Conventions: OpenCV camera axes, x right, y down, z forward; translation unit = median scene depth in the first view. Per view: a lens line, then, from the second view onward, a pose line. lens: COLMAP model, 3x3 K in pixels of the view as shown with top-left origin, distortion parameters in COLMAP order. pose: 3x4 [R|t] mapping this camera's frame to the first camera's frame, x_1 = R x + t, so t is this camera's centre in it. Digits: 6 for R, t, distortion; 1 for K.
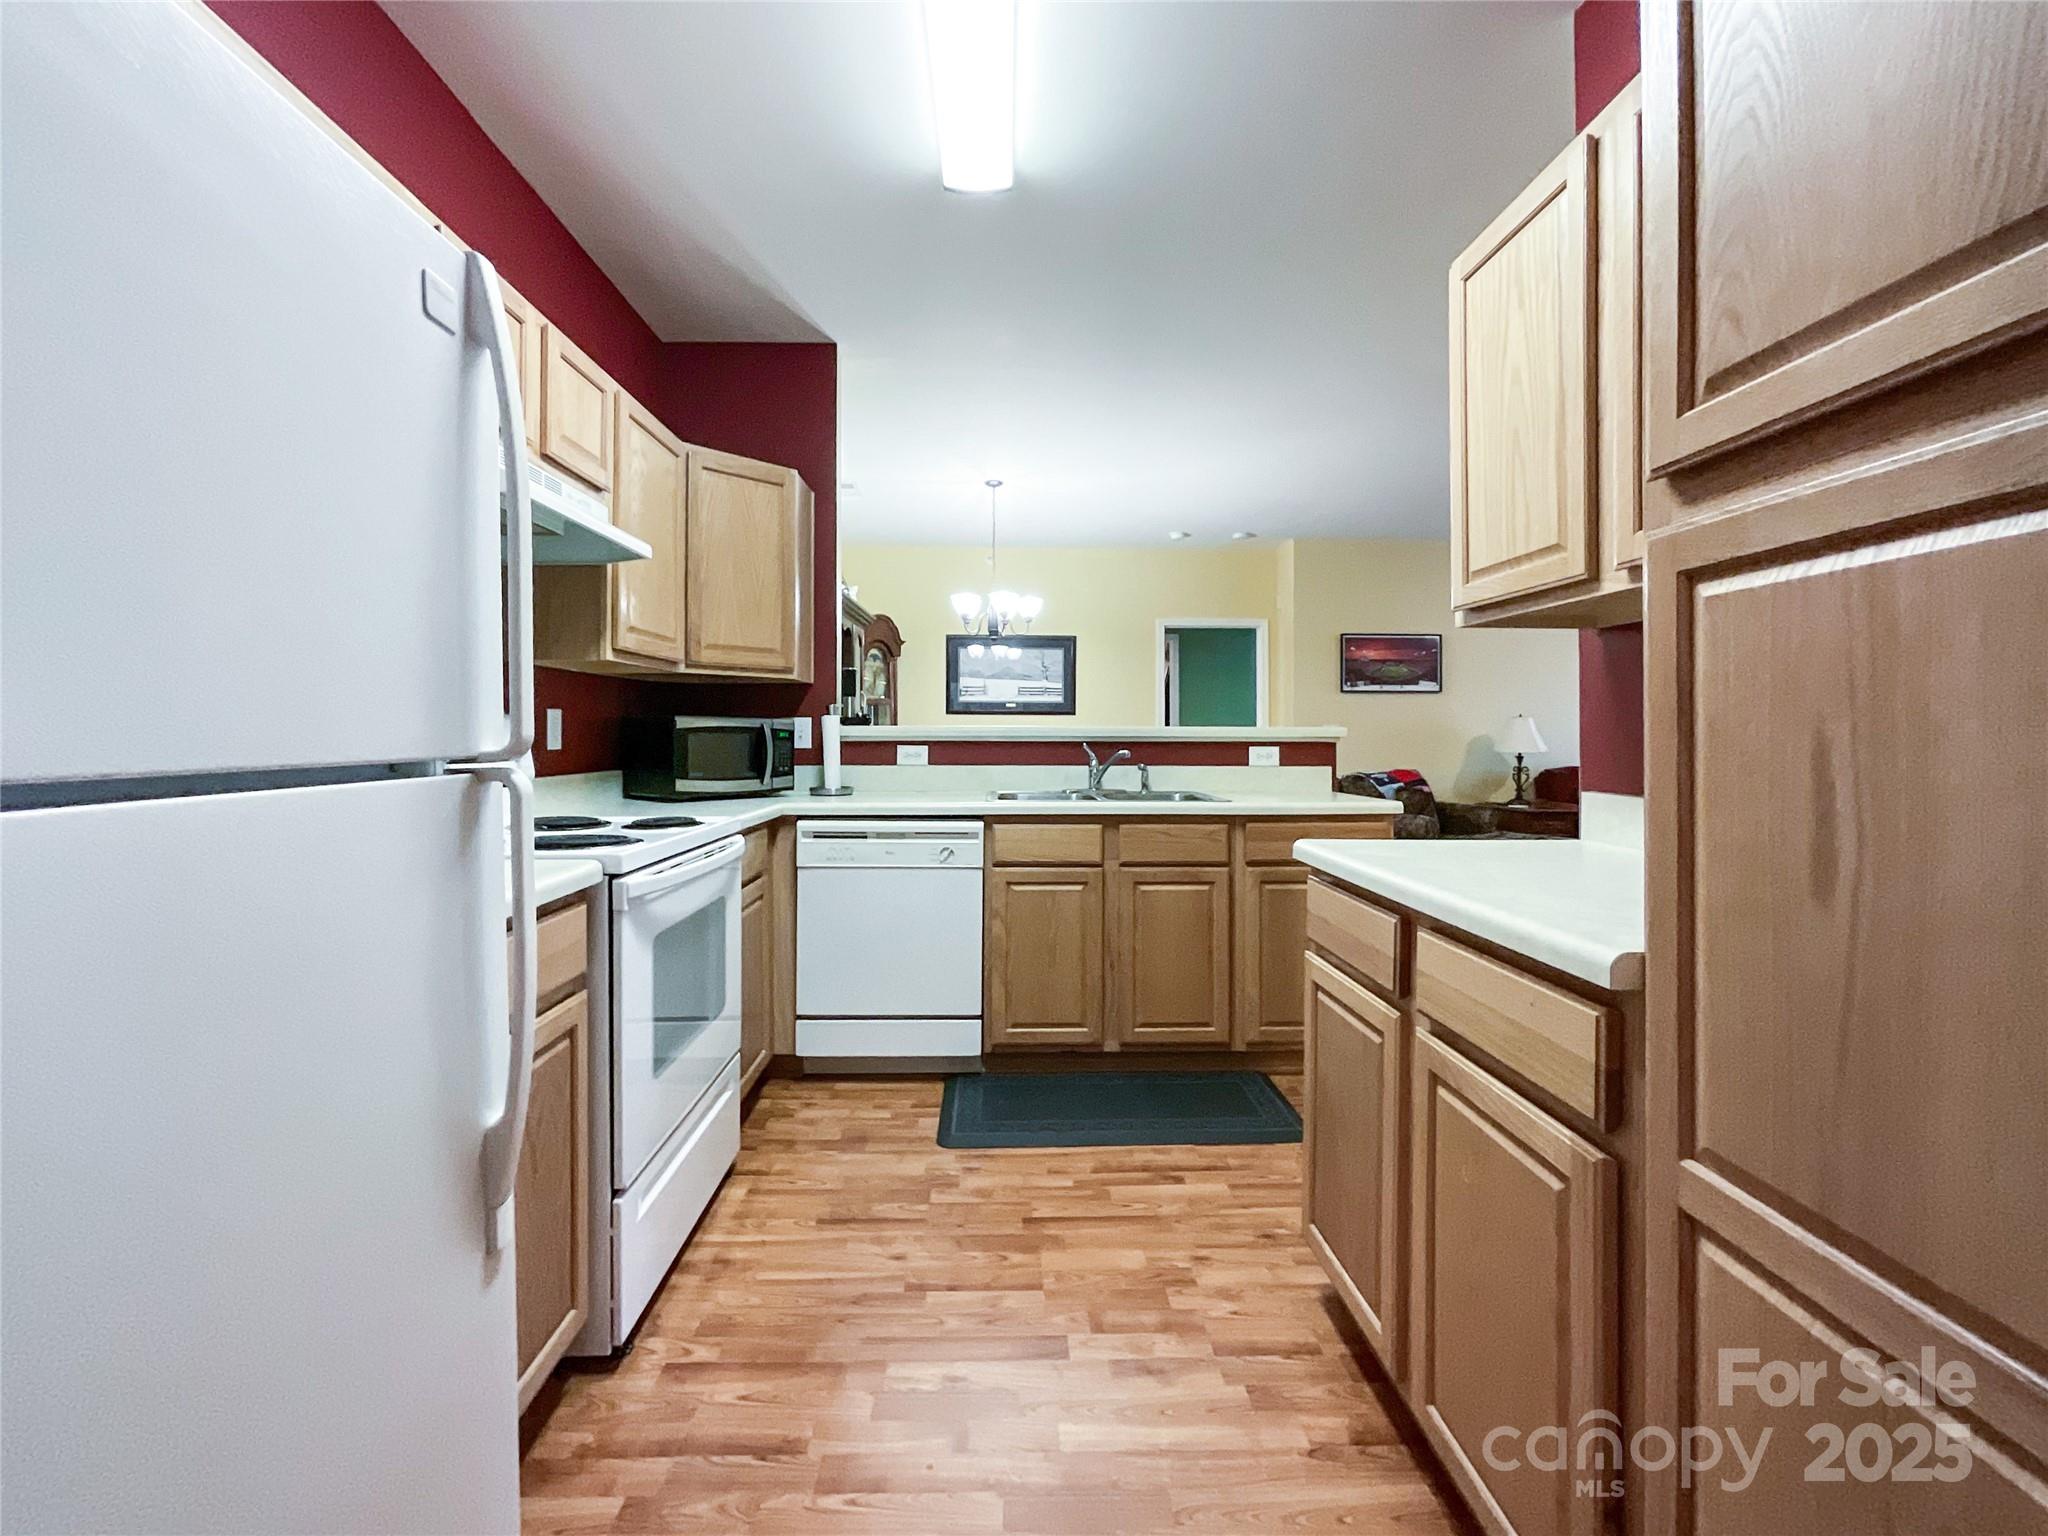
lens RADIAL K [[863.3, 0, 1013.1], [0, 863.3, 725.2], [0, 0, 1]] dist [-0.017644, 0.007951]
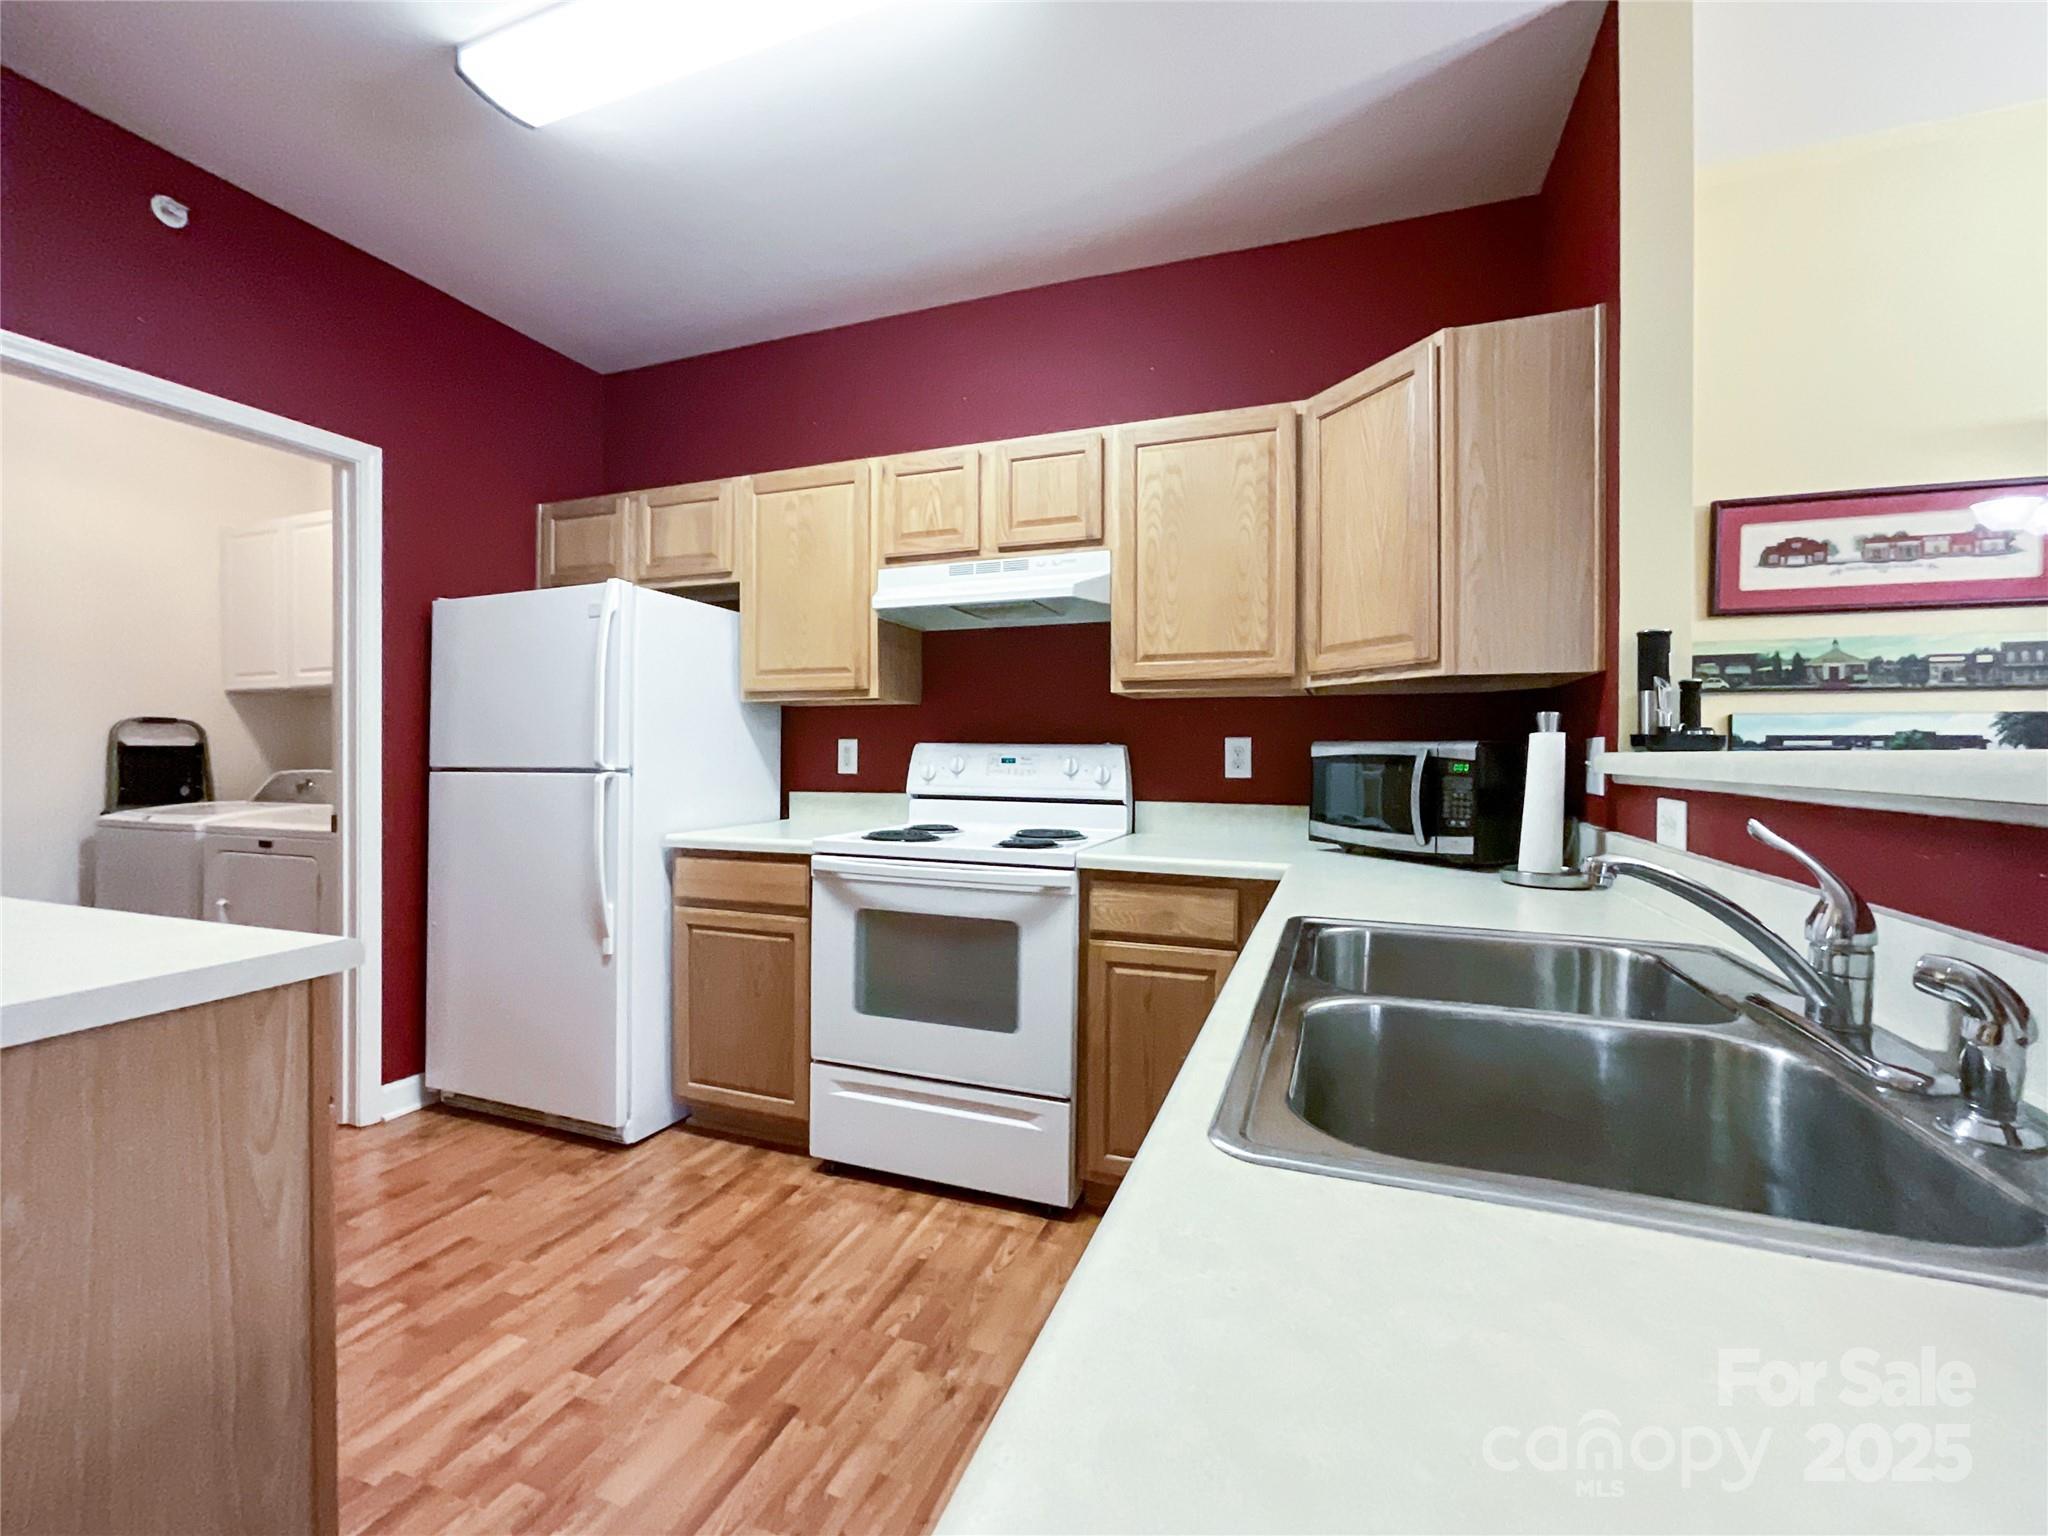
lens RADIAL K [[863.3, 0, 1032.7], [0, 863.3, 754.8], [0, 0, 1]] dist [-0.017644, 0.007951]
pose [[-0.367055, -0.001908, -0.930197, 0.372503], [0.001171, 0.999996, -0.002513, 0.002779], [0.930199, -0.002012, -0.367051, 0.862814]]
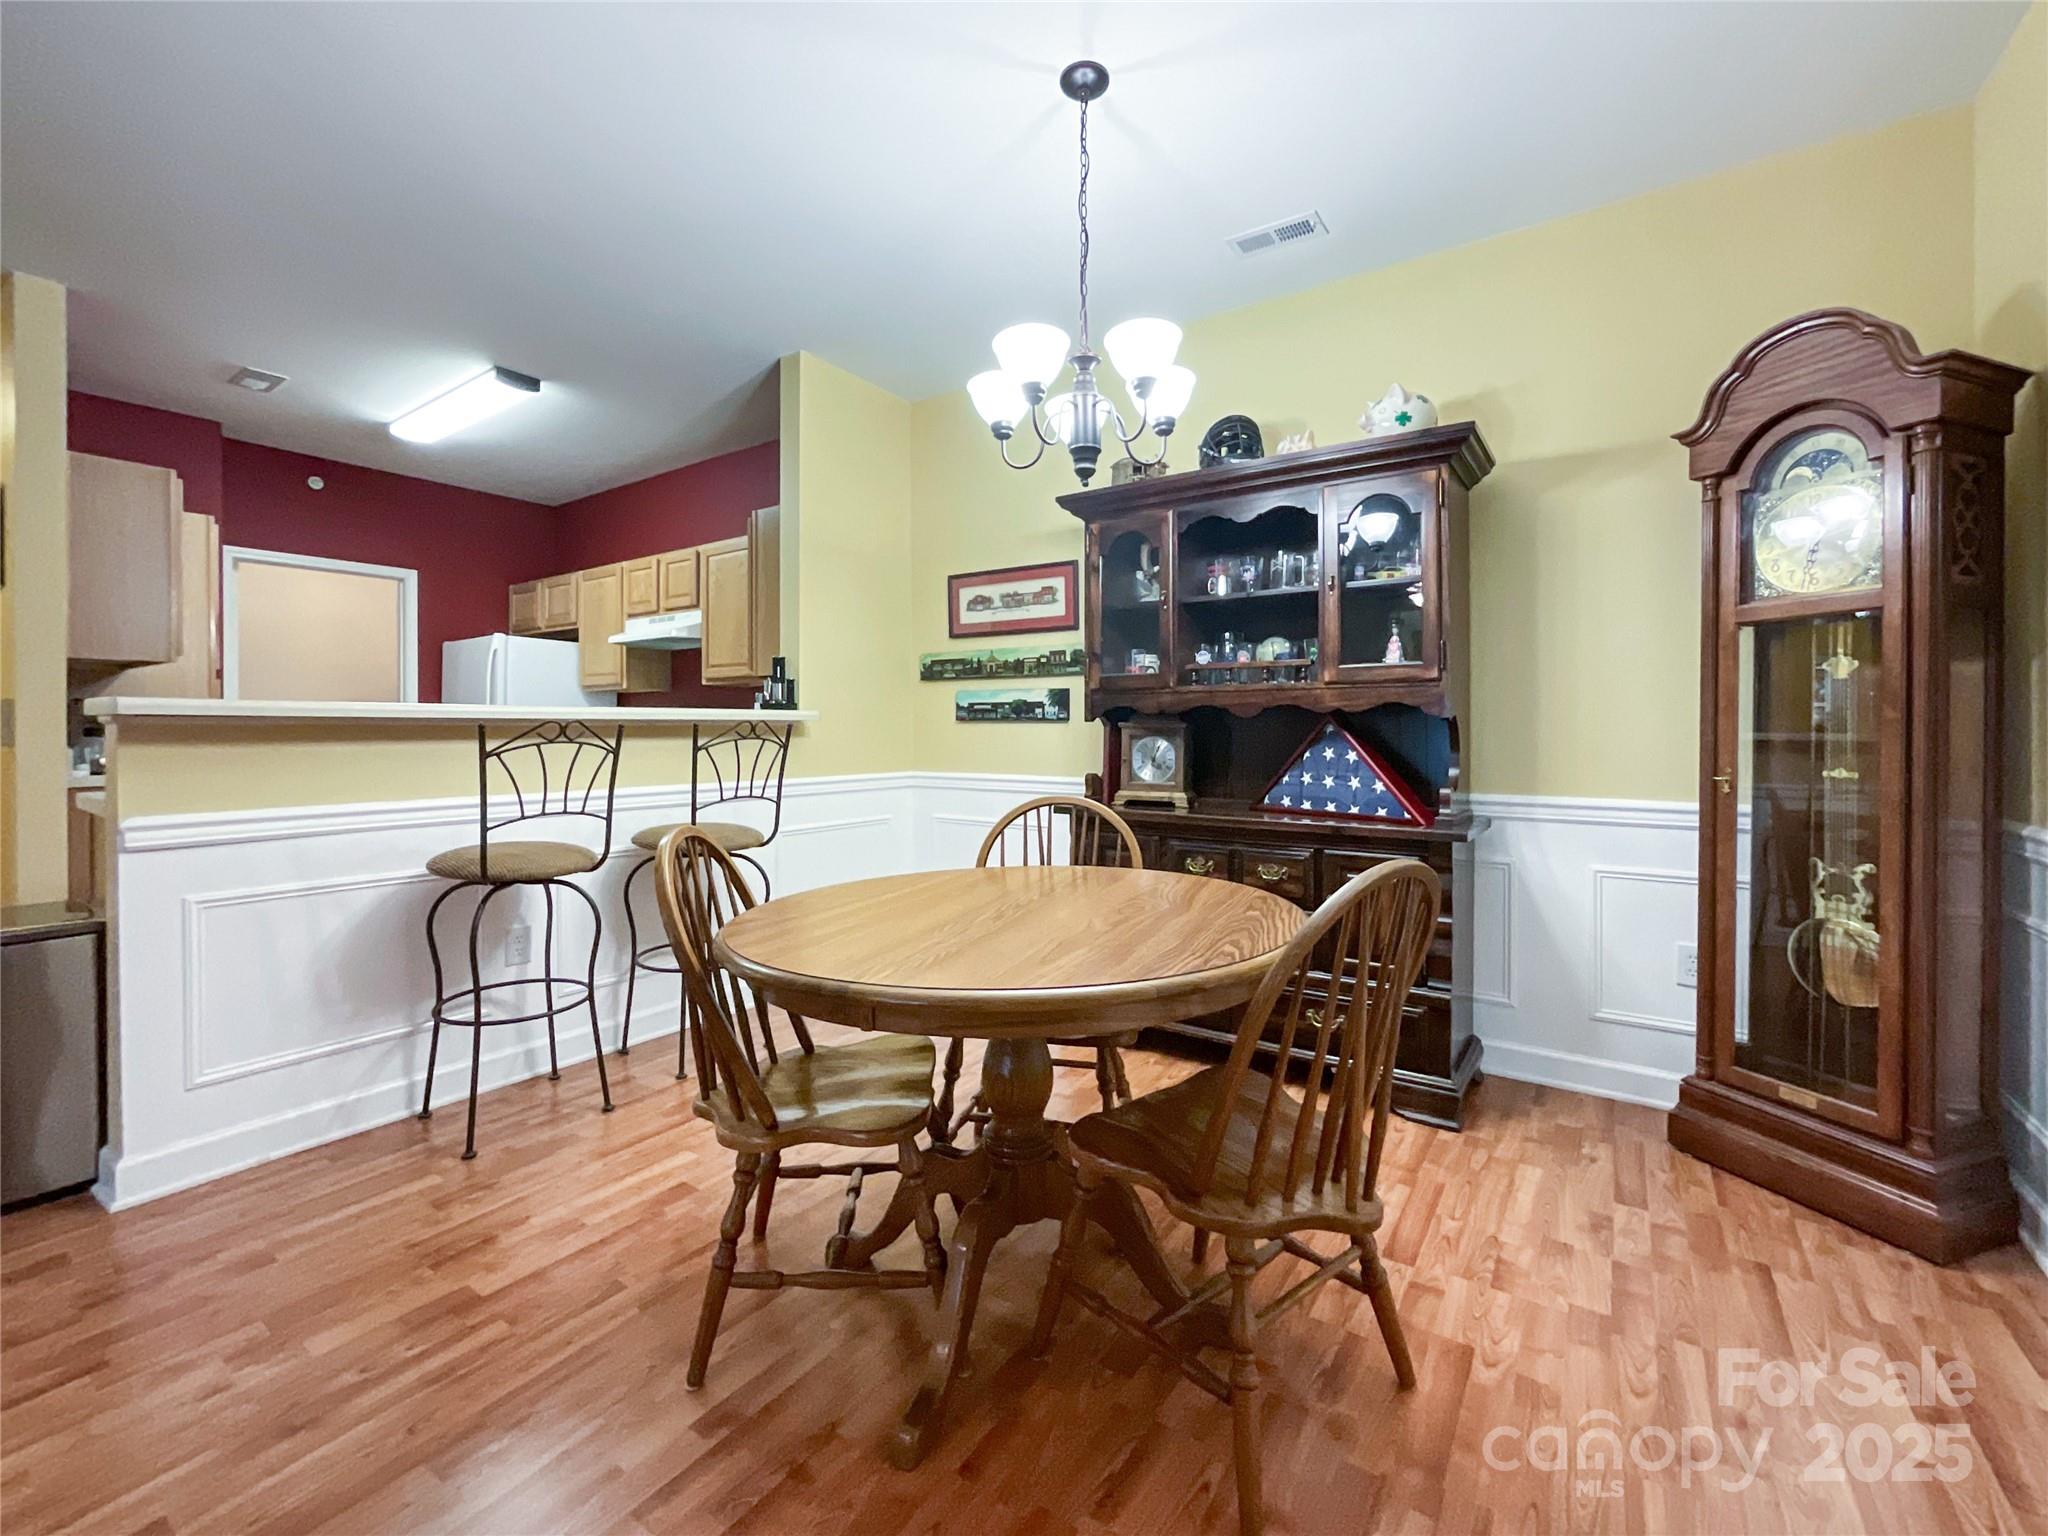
lens RADIAL K [[863.3, 0, 1037.6], [0, 863.3, 739.9], [0, 0, 1]] dist [-0.017644, 0.007951]
pose [[-0.583774, 0.006452, -0.811890, 0.479362], [0.003663, 0.999979, 0.005313, 0.031047], [0.811908, 0.000128, -0.583786, 1.875632]]
